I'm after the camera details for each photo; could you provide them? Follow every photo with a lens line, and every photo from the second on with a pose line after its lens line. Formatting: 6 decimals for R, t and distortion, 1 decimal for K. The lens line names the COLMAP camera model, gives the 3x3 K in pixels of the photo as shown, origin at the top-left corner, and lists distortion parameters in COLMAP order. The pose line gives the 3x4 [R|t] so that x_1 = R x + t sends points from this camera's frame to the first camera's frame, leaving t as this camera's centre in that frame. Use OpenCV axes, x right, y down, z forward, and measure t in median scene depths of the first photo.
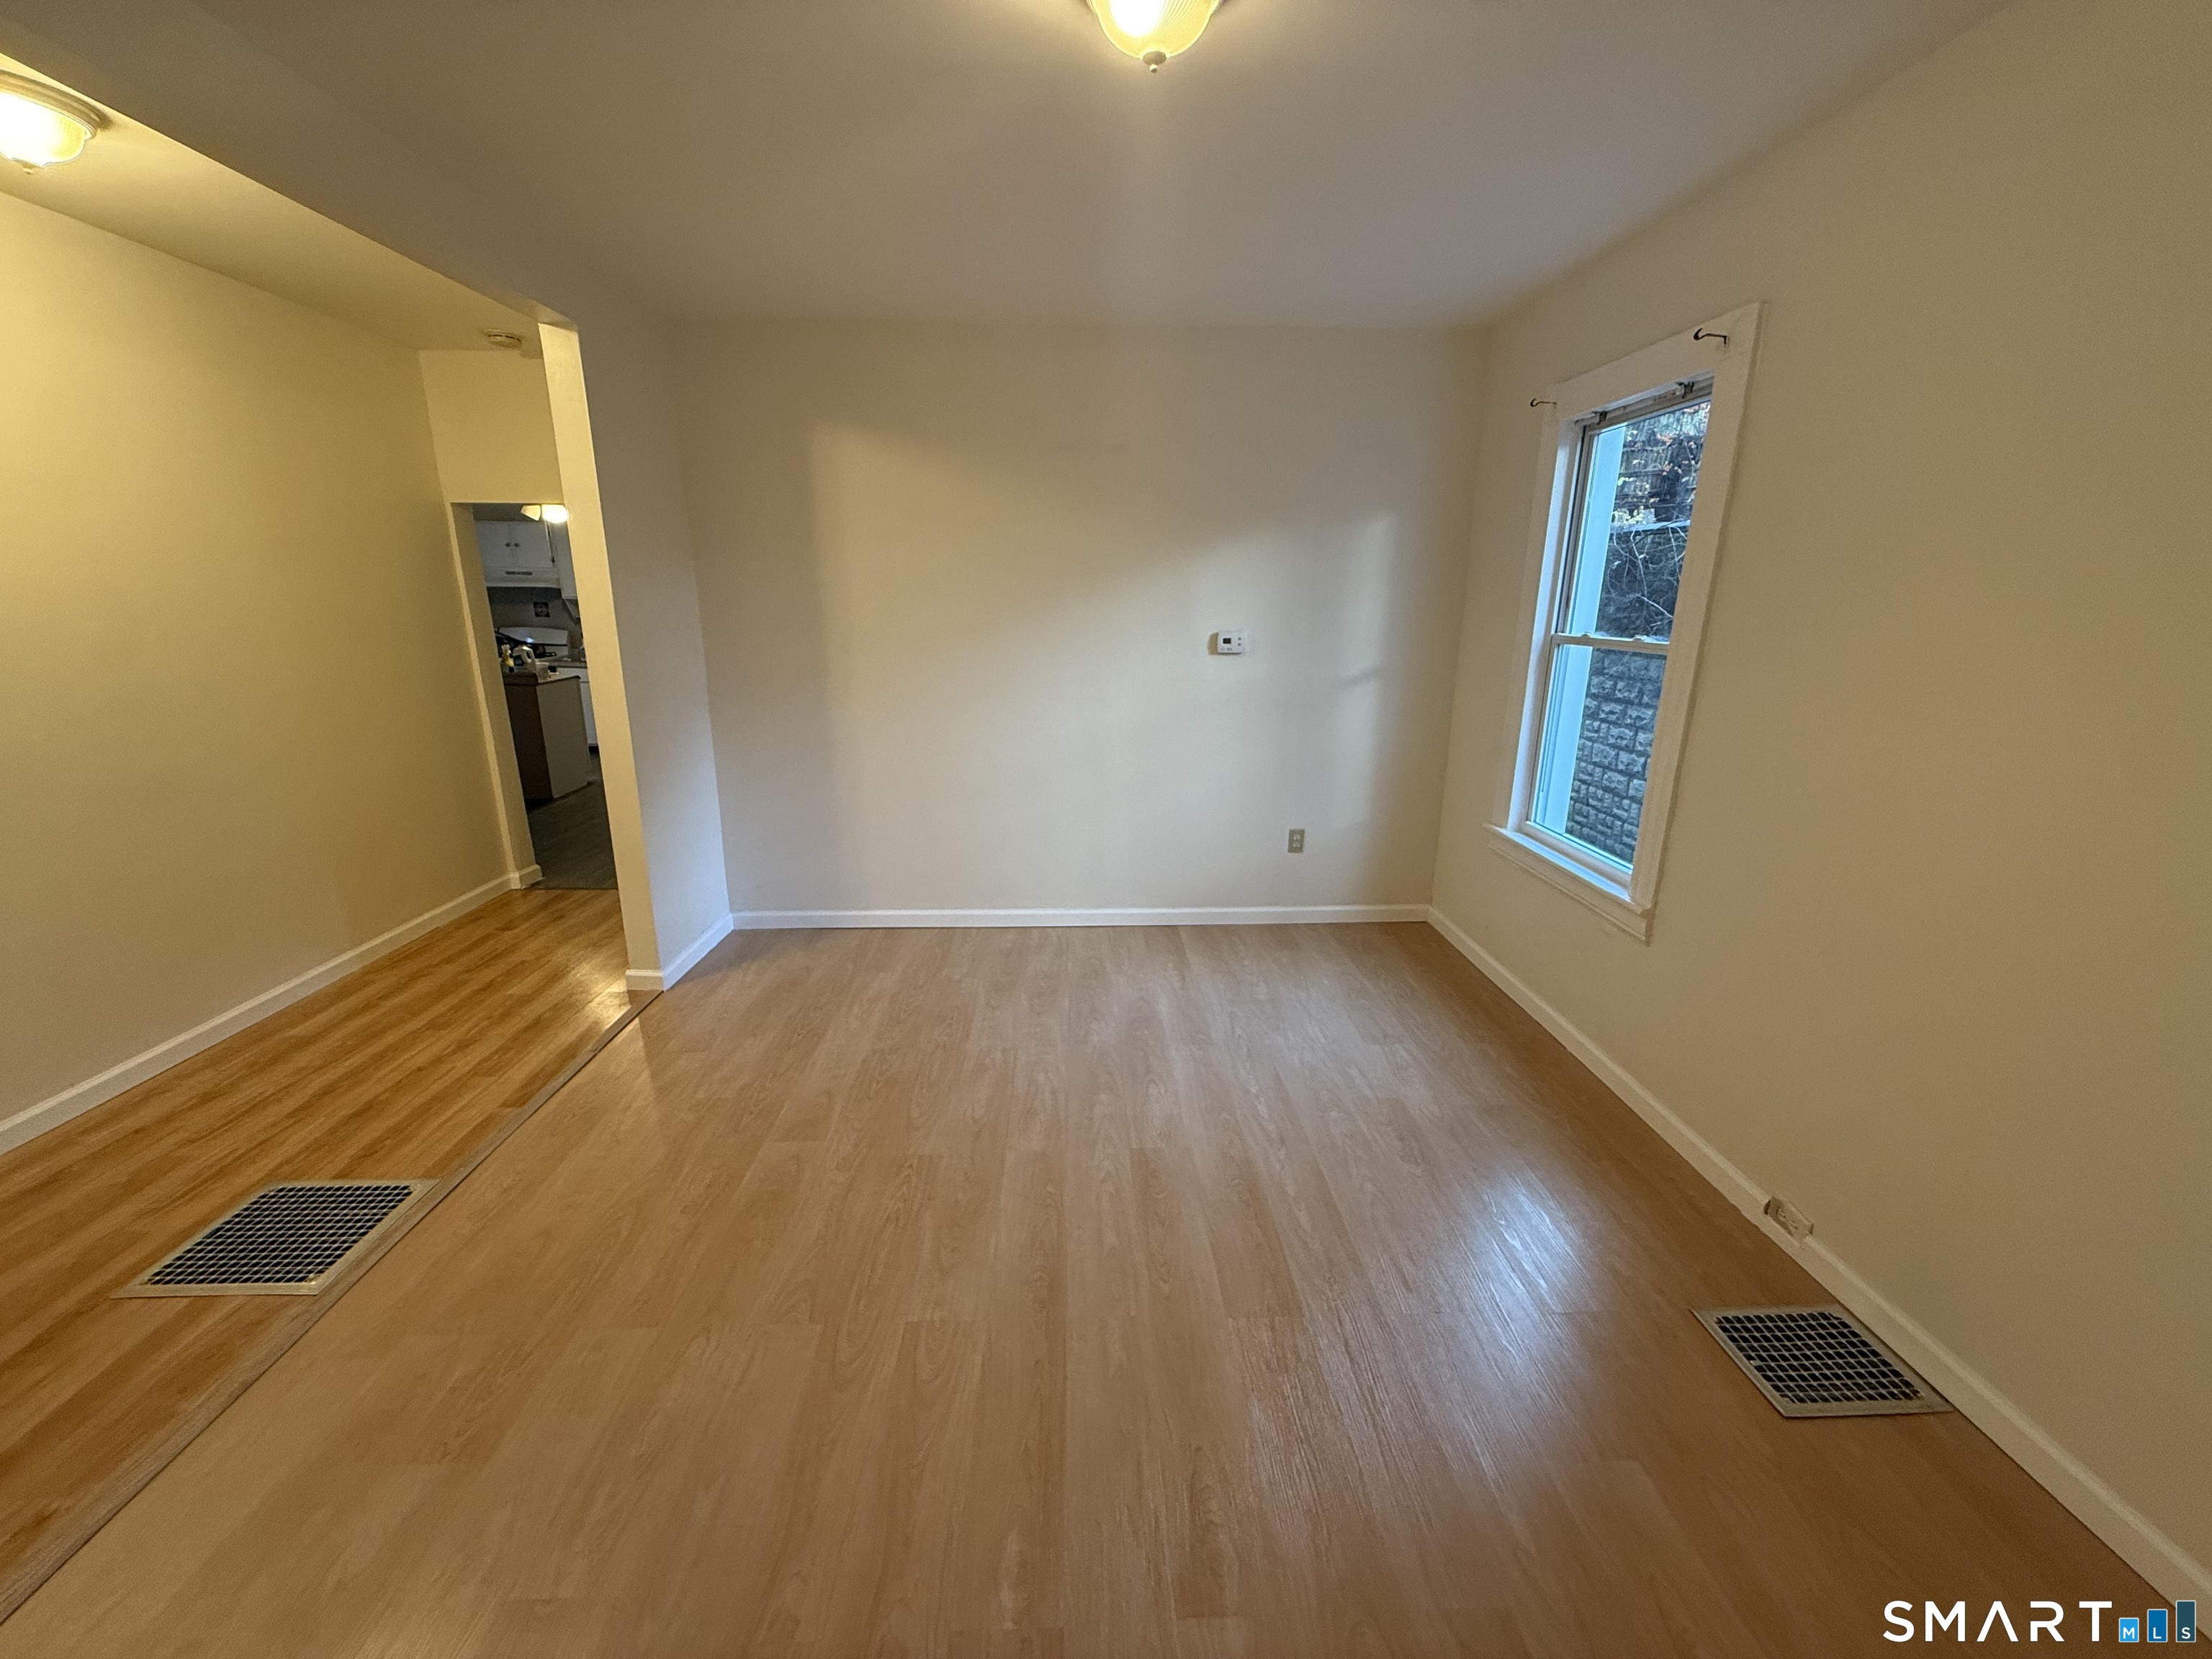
lens RADIAL K [[876.7, 0, 1111.5], [0, 876.7, 843.9], [0, 0, 1]] dist [0.001253, -0.000069]
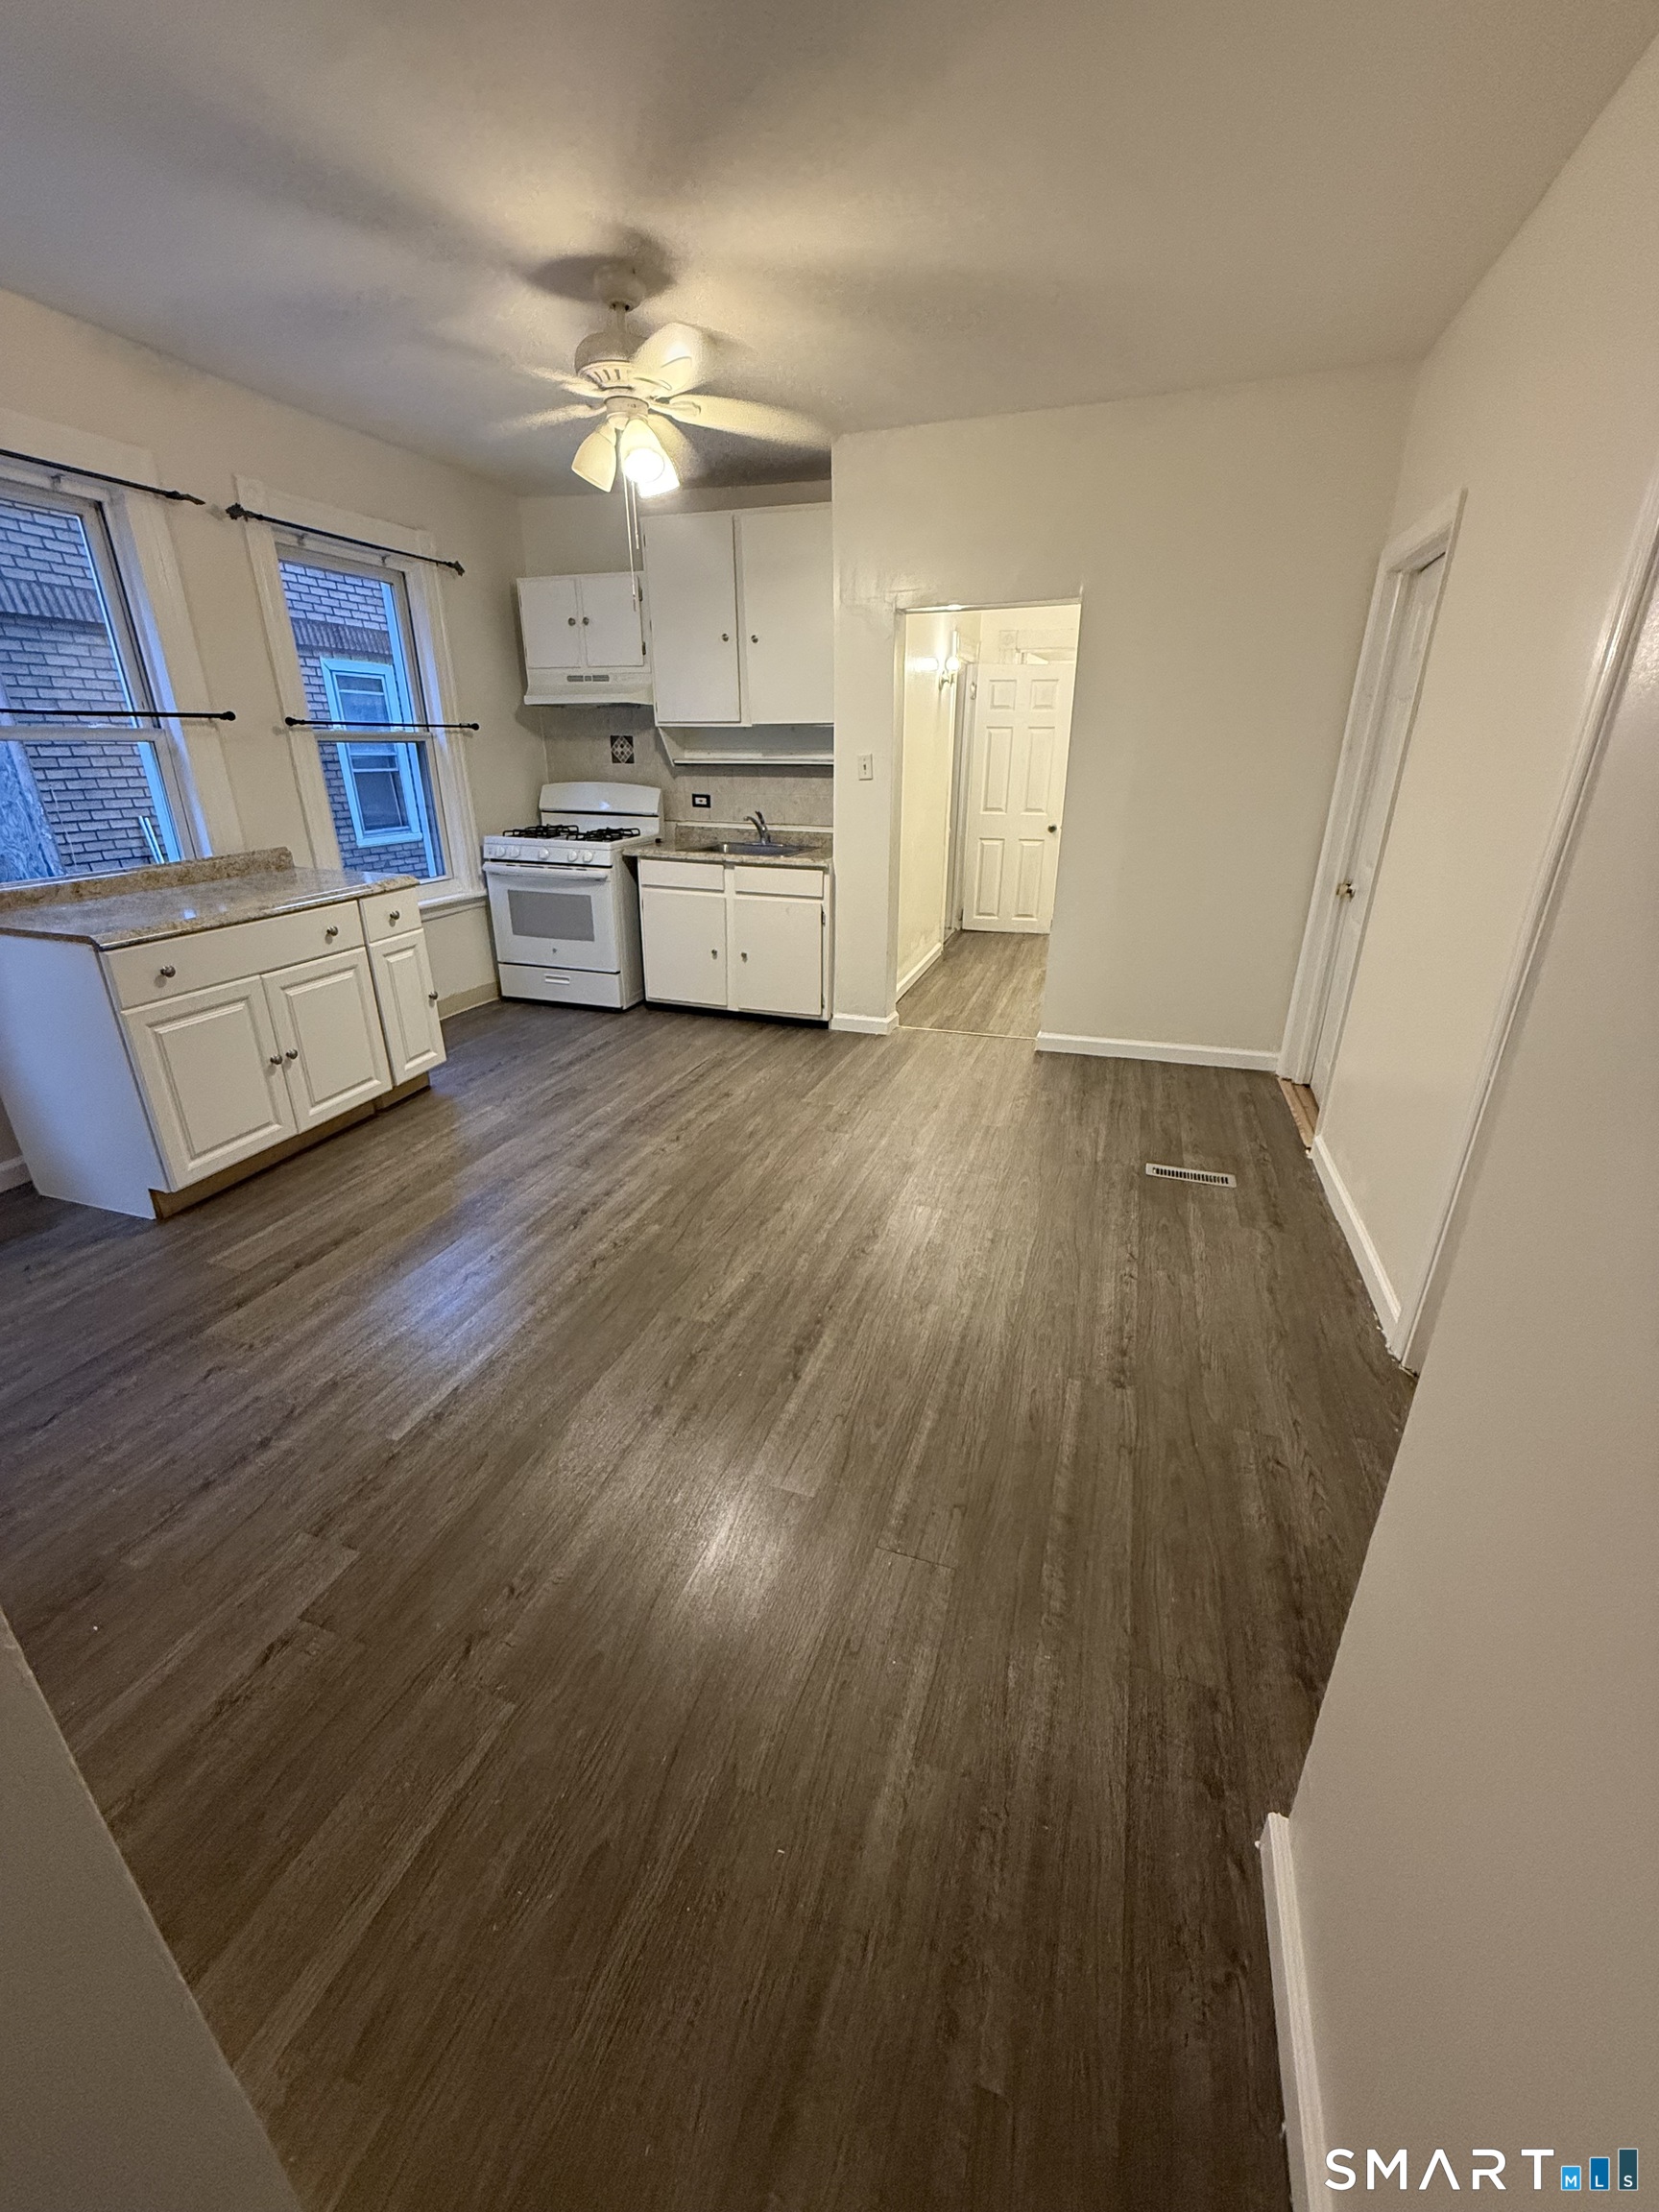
lens RADIAL K [[876.7, 0, 830.6], [0, 876.7, 1105.7], [0, 0, 1]] dist [0.001253, -0.000069]
pose [[0.935692, 0.125704, -0.329666, -0.385524], [-0.088340, 0.988085, 0.126028, -0.154237], [0.341581, -0.088801, 0.935648, 0.620257]]
